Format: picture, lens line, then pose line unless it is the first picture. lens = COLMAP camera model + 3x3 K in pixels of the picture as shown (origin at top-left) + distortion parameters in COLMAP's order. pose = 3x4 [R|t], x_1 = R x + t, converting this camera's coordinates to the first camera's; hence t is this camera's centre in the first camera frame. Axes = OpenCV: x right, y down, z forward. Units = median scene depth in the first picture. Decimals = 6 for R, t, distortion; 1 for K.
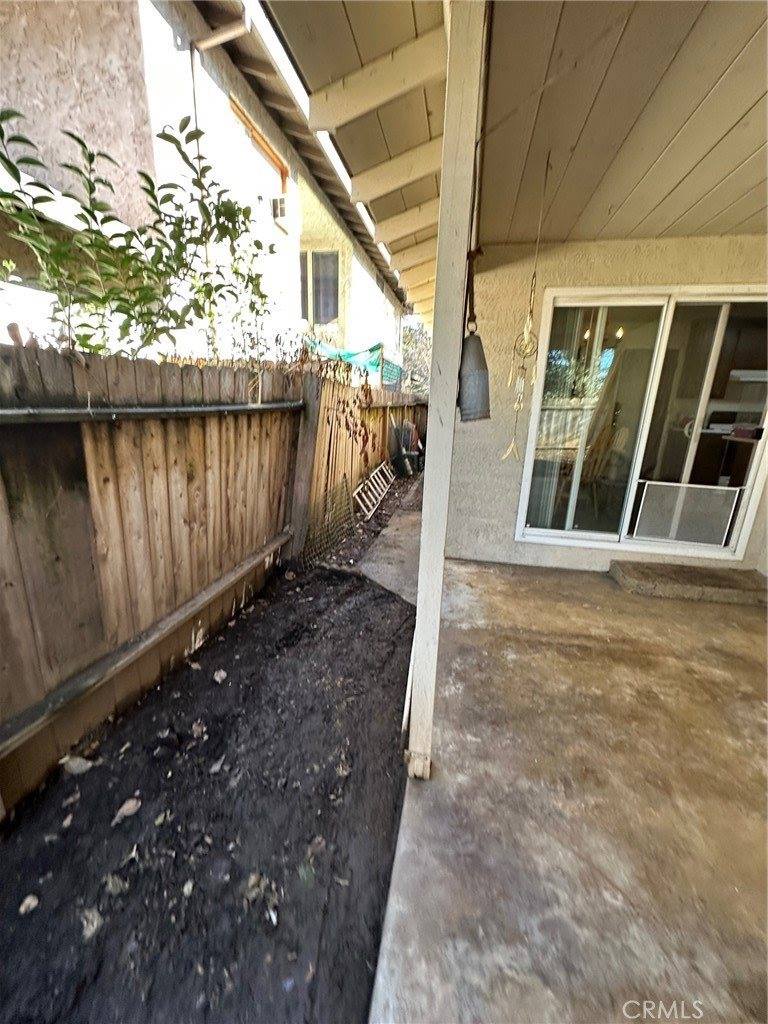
lens RADIAL K [[407.1, 0, 385.9], [0, 407.1, 510.4], [0, 0, 1]] dist [-0.002282, 0.000510]
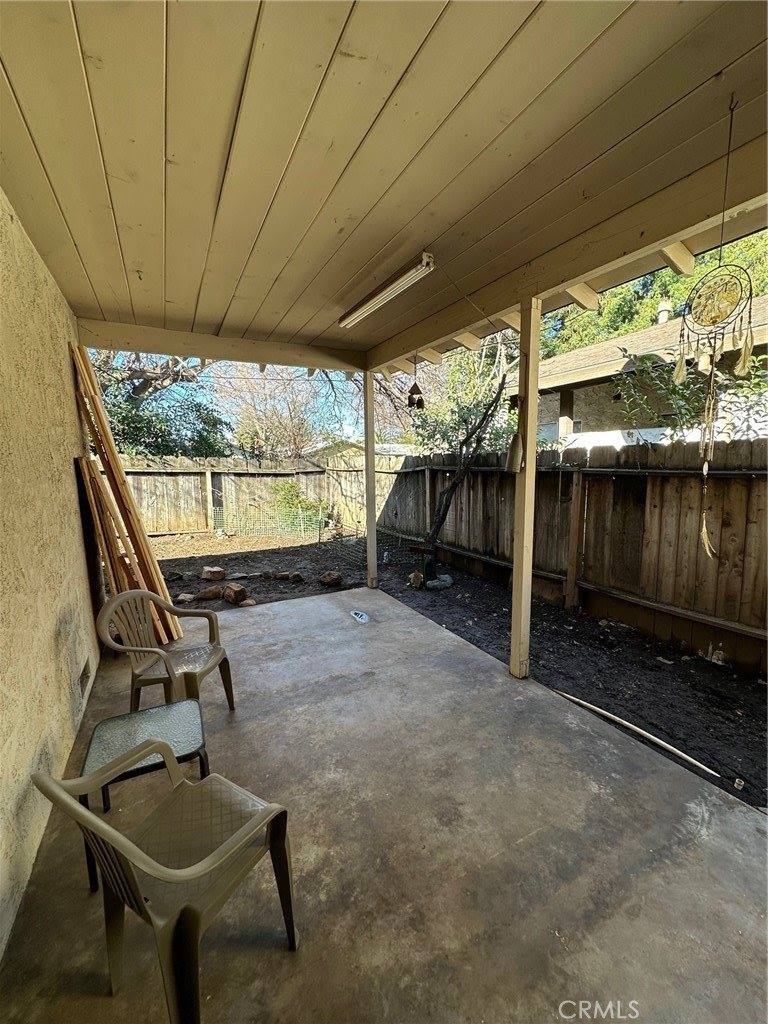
lens RADIAL K [[407.1, 0, 384.1], [0, 407.1, 511.9], [0, 0, 1]] dist [-0.002282, 0.000510]
pose [[-0.776168, 0.053302, -0.628270, 1.262474], [-0.178306, 0.937194, 0.299791, -0.331905], [0.604790, 0.344712, -0.717916, 1.346913]]
